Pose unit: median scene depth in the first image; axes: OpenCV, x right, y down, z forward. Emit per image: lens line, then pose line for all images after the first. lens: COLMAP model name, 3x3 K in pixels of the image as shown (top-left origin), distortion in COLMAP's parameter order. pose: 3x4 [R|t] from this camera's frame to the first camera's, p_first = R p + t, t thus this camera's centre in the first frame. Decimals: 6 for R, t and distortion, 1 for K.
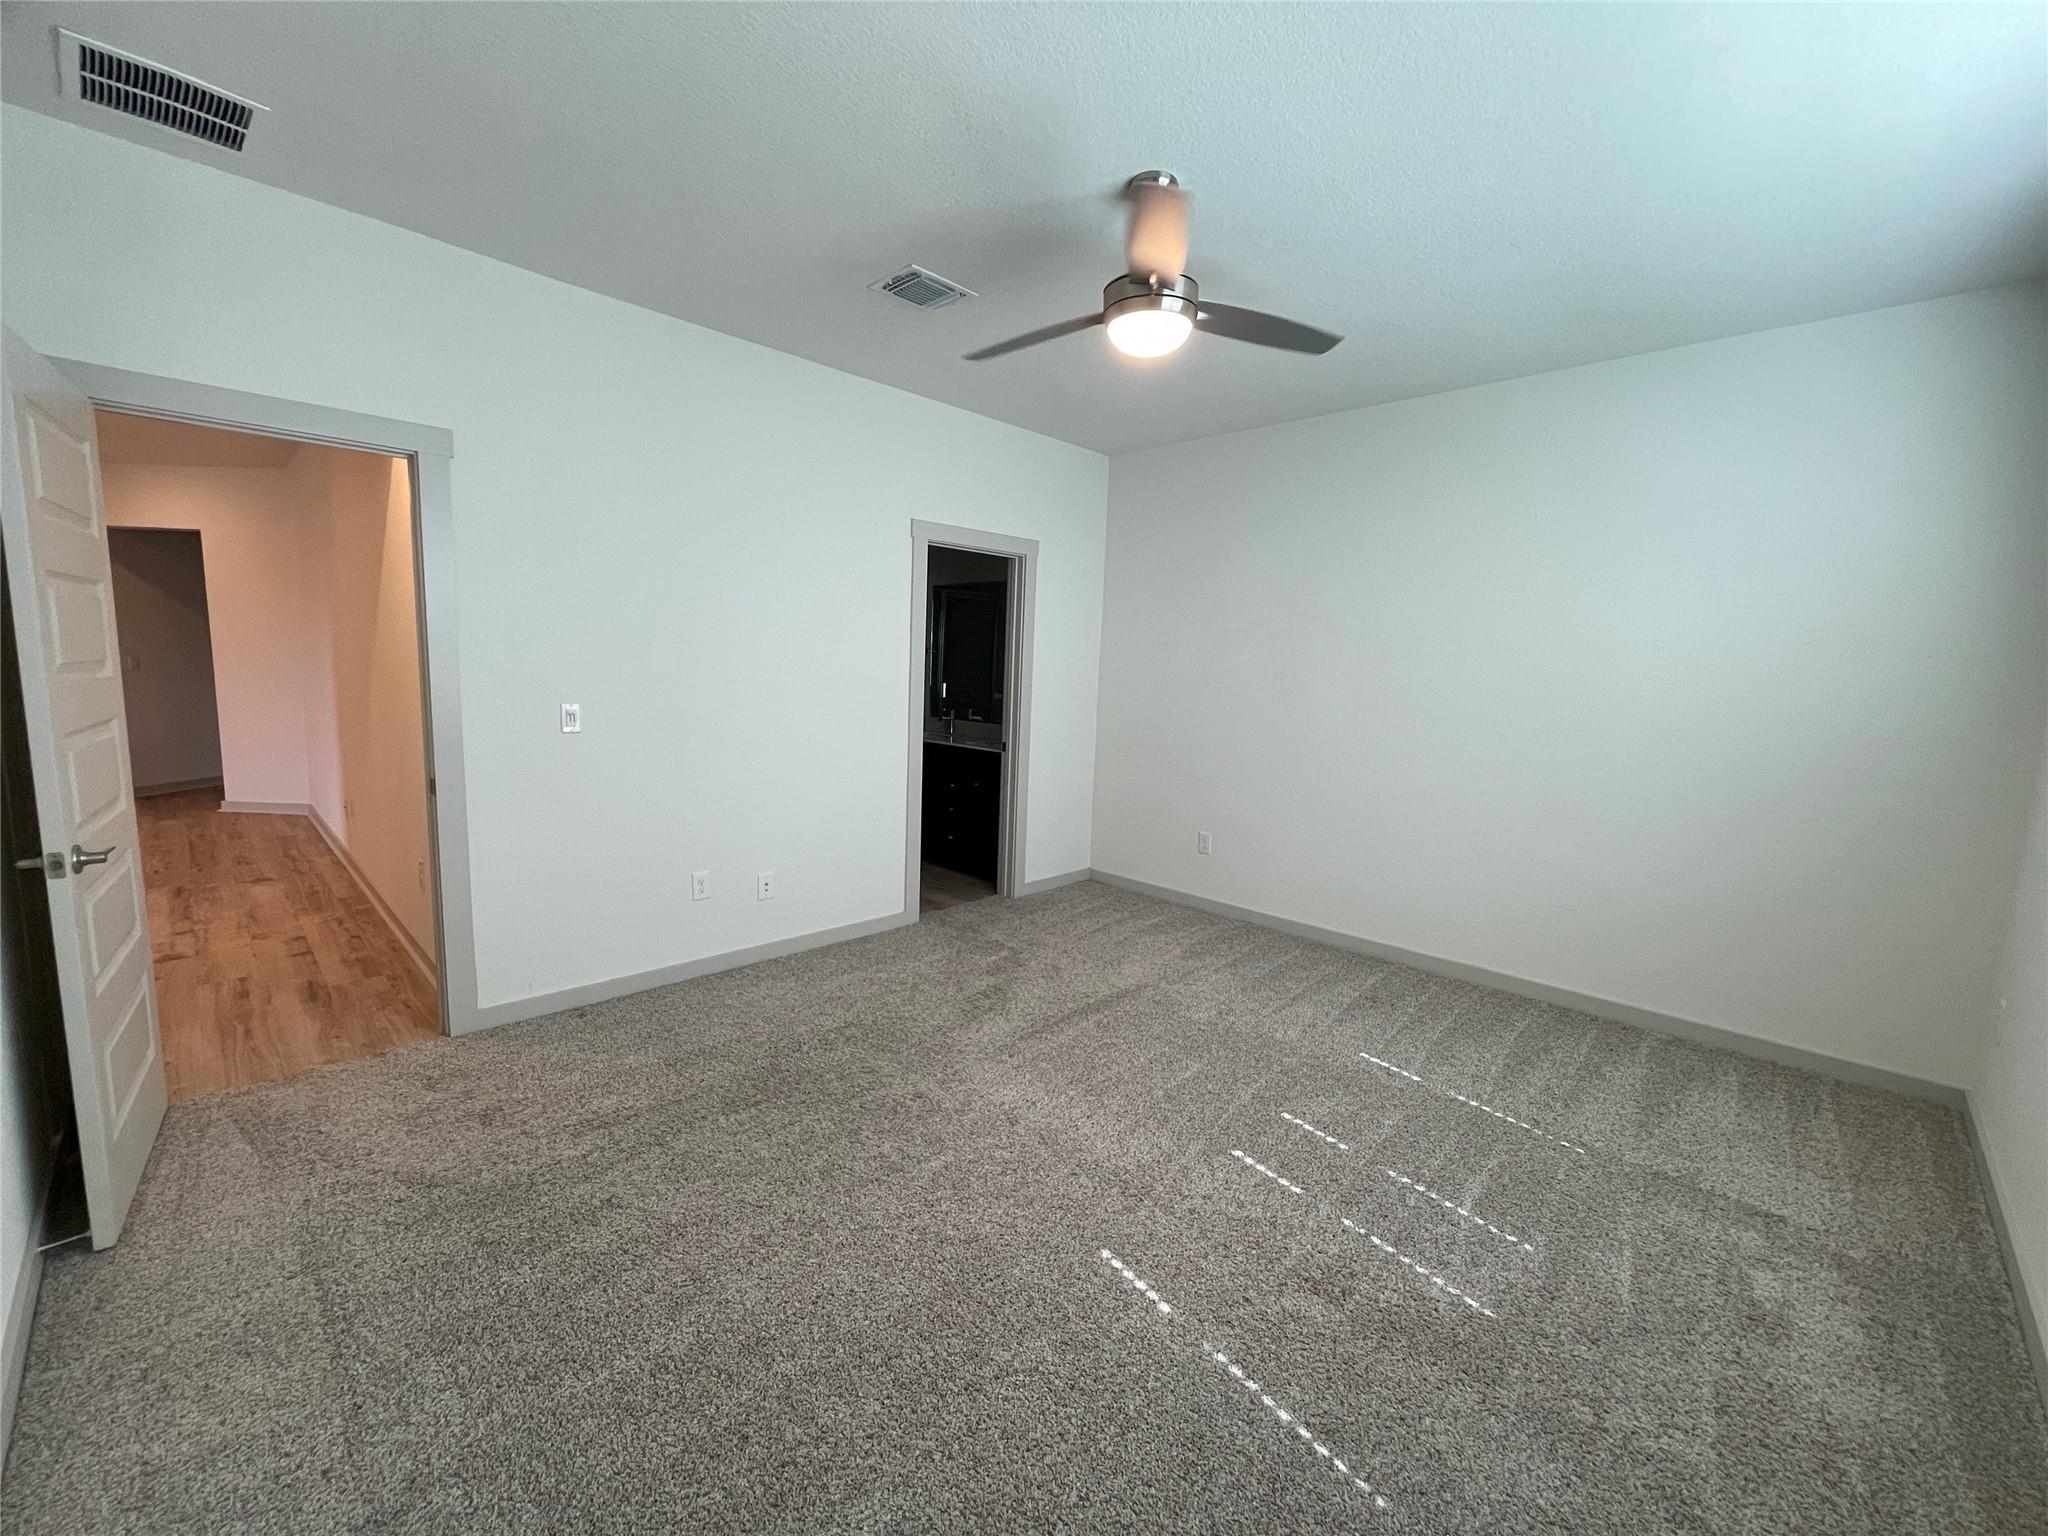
lens RADIAL K [[830.1, 0, 1024.0], [0, 830.1, 768.0], [0, 0, 1]] dist [-0.000761, -0.000881]
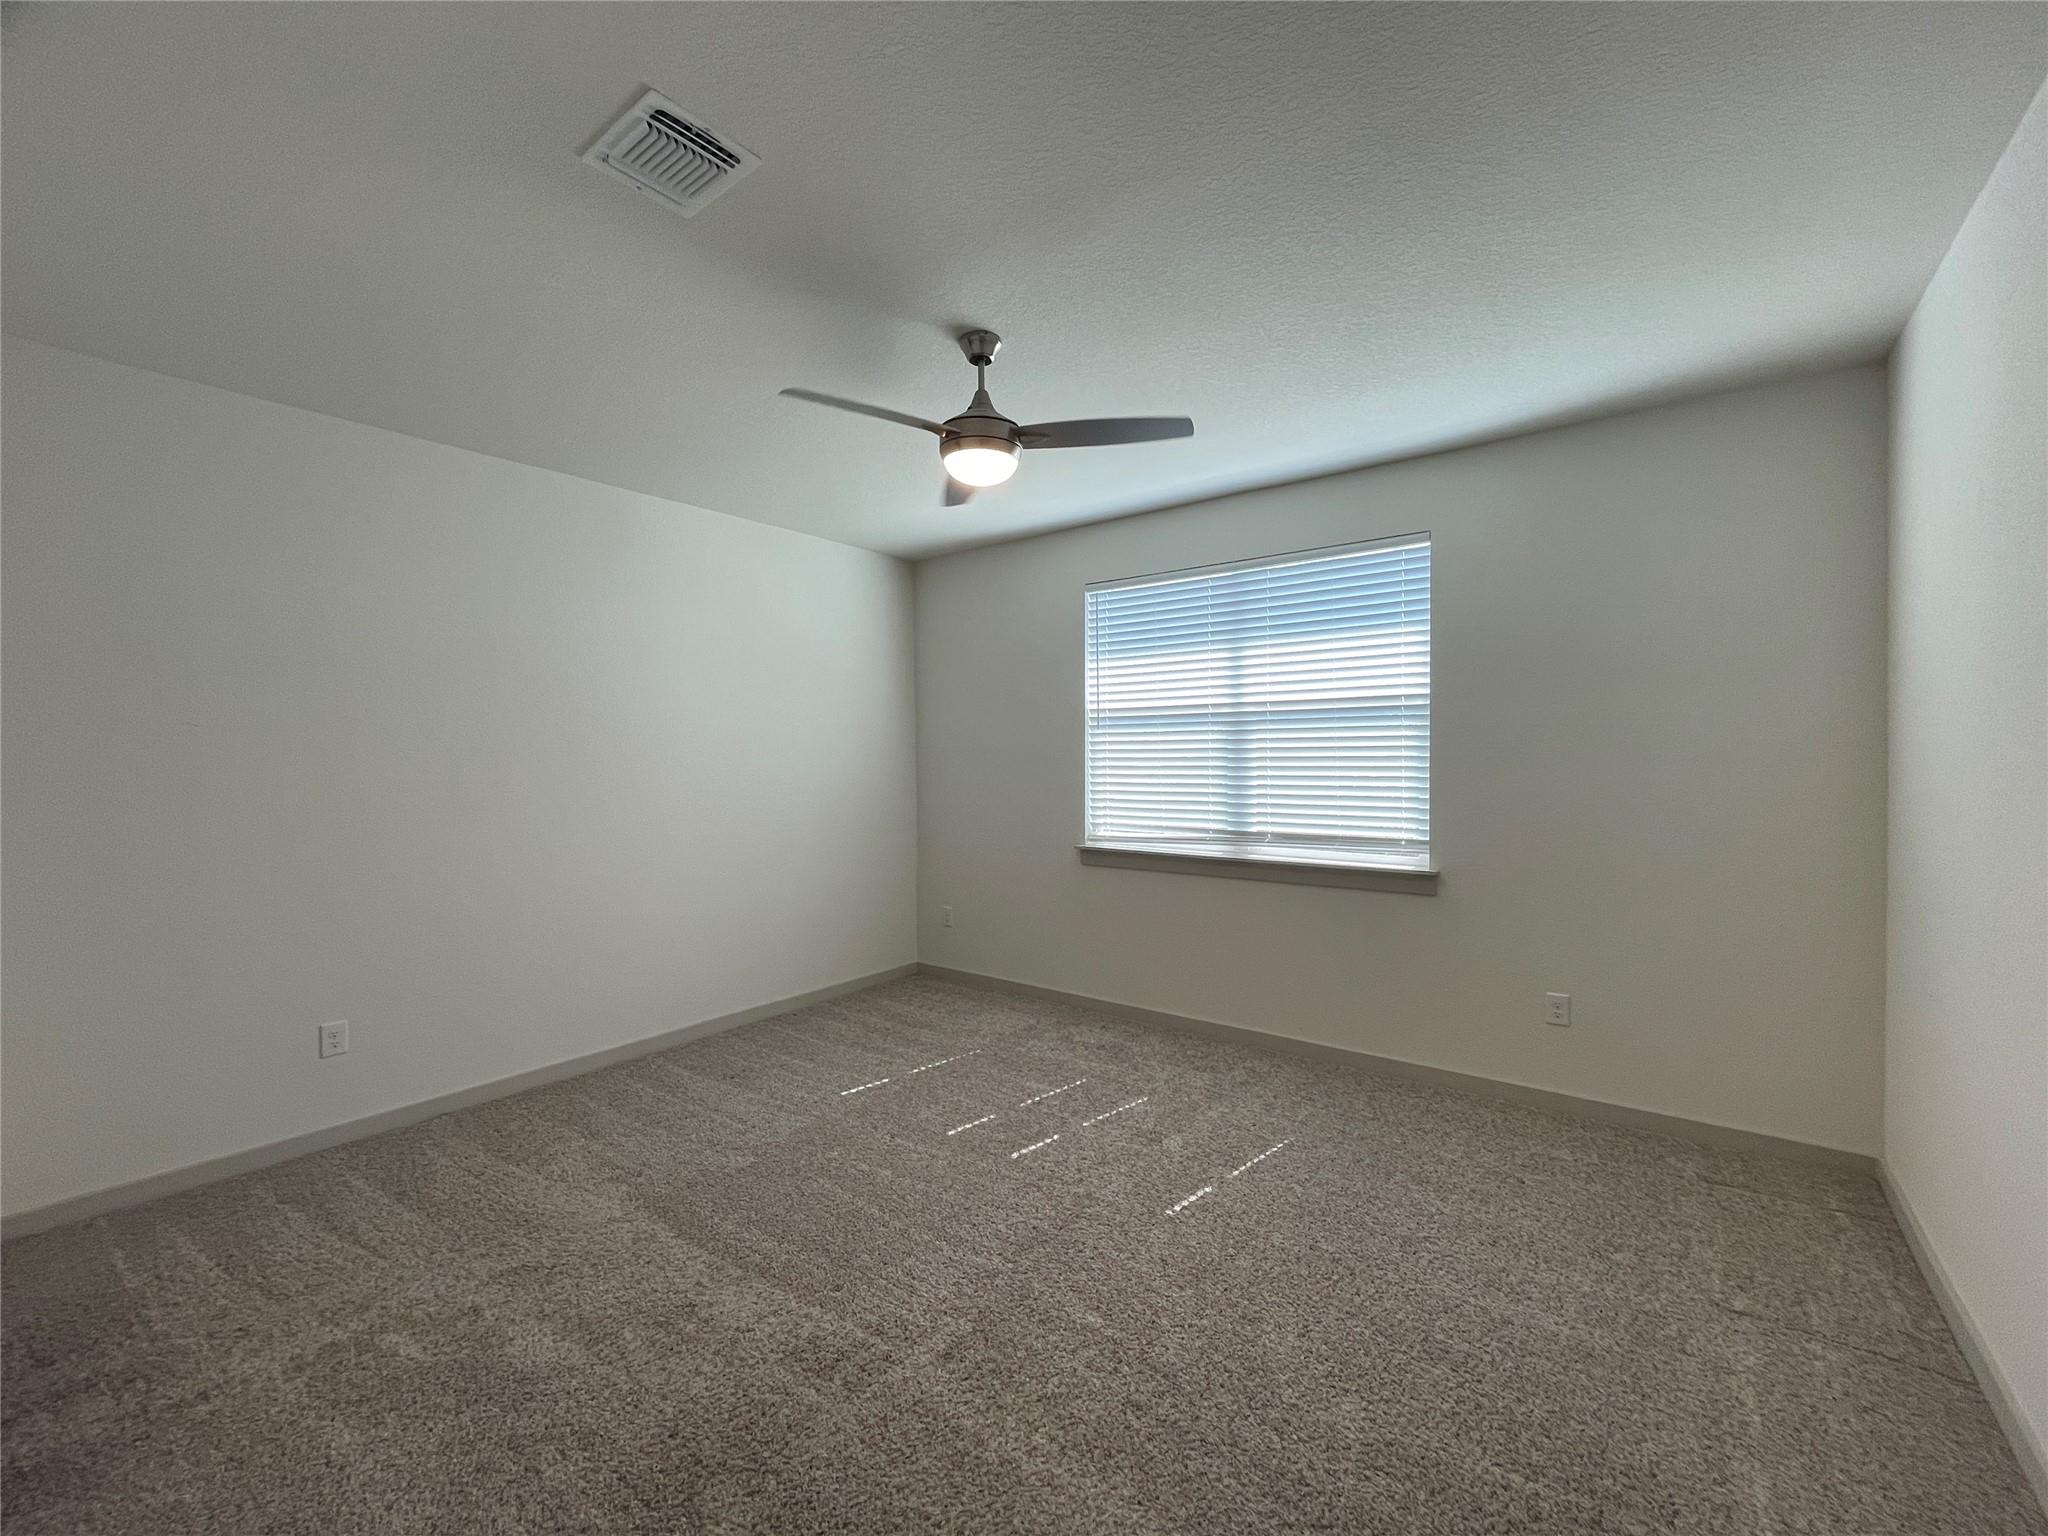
lens RADIAL K [[830.1, 0, 1024.0], [0, 830.1, 768.0], [0, 0, 1]] dist [-0.000761, -0.000881]
pose [[-0.124758, -0.045559, 0.991141, -0.690093], [0.123902, 0.990410, 0.061121, -0.128560], [-0.984421, 0.130429, -0.117917, 0.787416]]
